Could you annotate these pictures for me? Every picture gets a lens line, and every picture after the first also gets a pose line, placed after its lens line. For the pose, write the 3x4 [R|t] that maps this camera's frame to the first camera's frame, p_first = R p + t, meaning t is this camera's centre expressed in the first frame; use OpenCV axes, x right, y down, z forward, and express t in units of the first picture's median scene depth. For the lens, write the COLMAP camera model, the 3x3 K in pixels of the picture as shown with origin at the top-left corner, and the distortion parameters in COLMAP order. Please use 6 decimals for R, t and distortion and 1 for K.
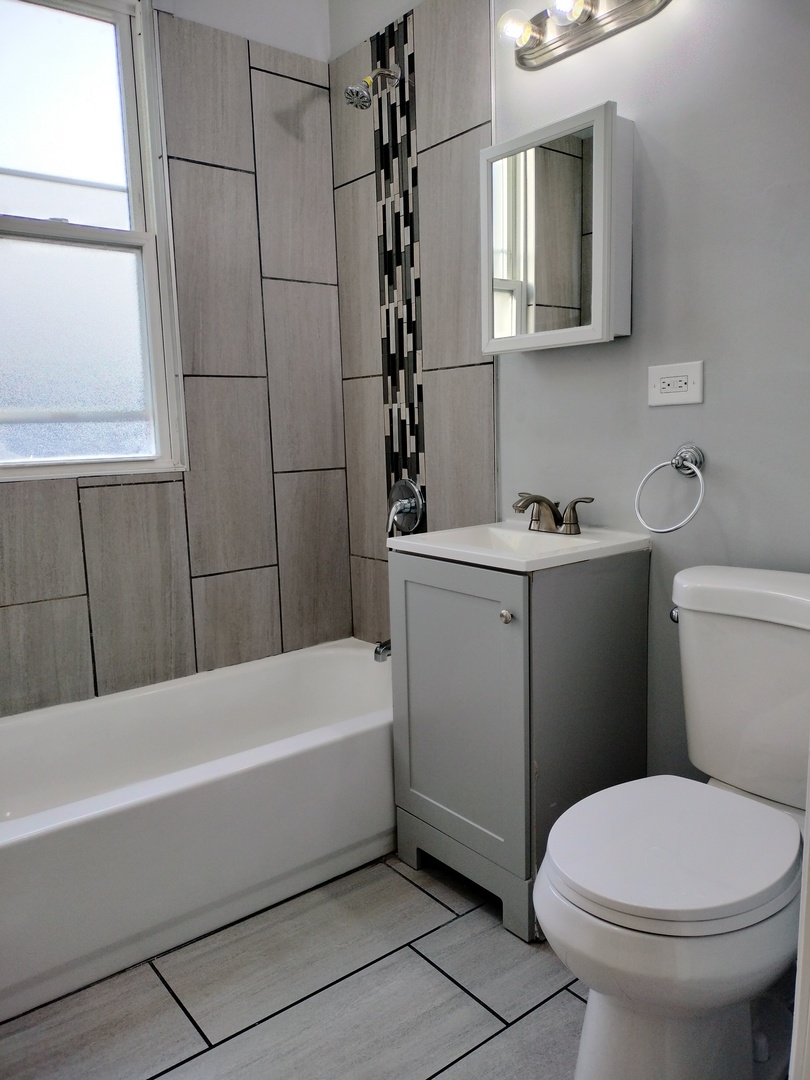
lens RADIAL K [[800.4, 0, 407.3], [0, 800.4, 543.6], [0, 0, 1]] dist [0.078960, -0.107163]
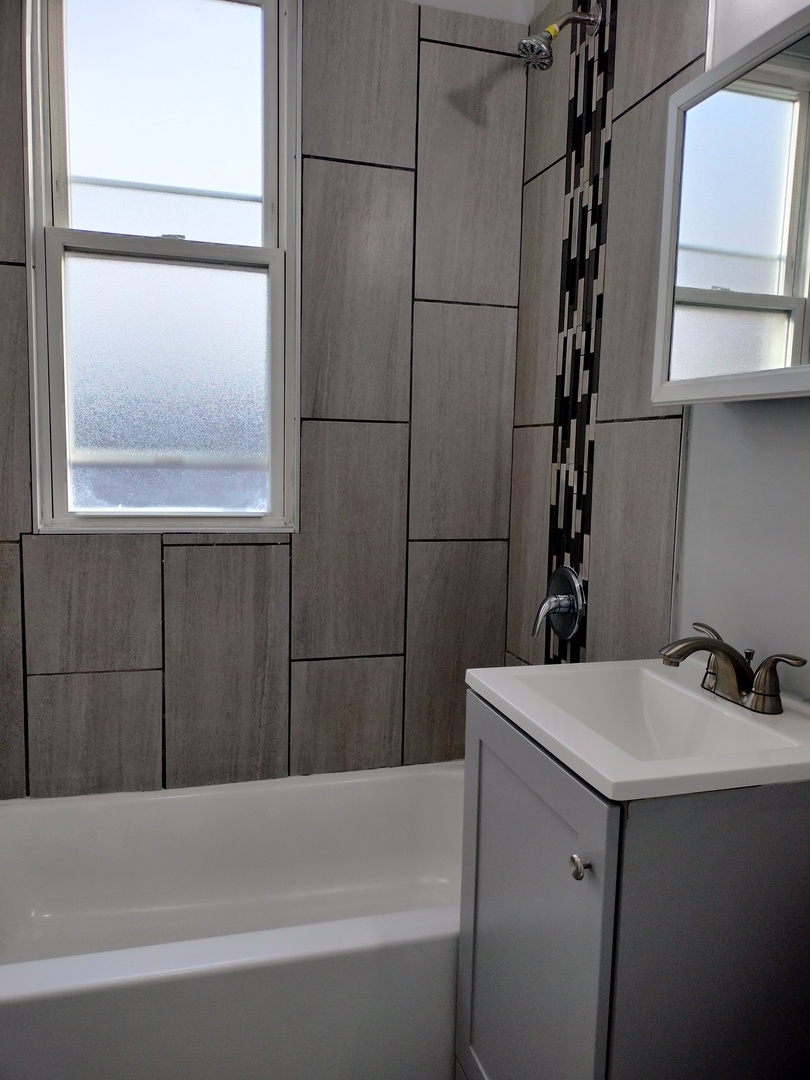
lens RADIAL K [[800.4, 0, 407.3], [0, 800.4, 543.6], [0, 0, 1]] dist [0.078960, -0.107163]
pose [[0.923640, 0.093201, -0.371756, 0.139696], [-0.105769, 0.994299, -0.013512, -0.080034], [0.368377, 0.051800, 0.928232, 0.278697]]
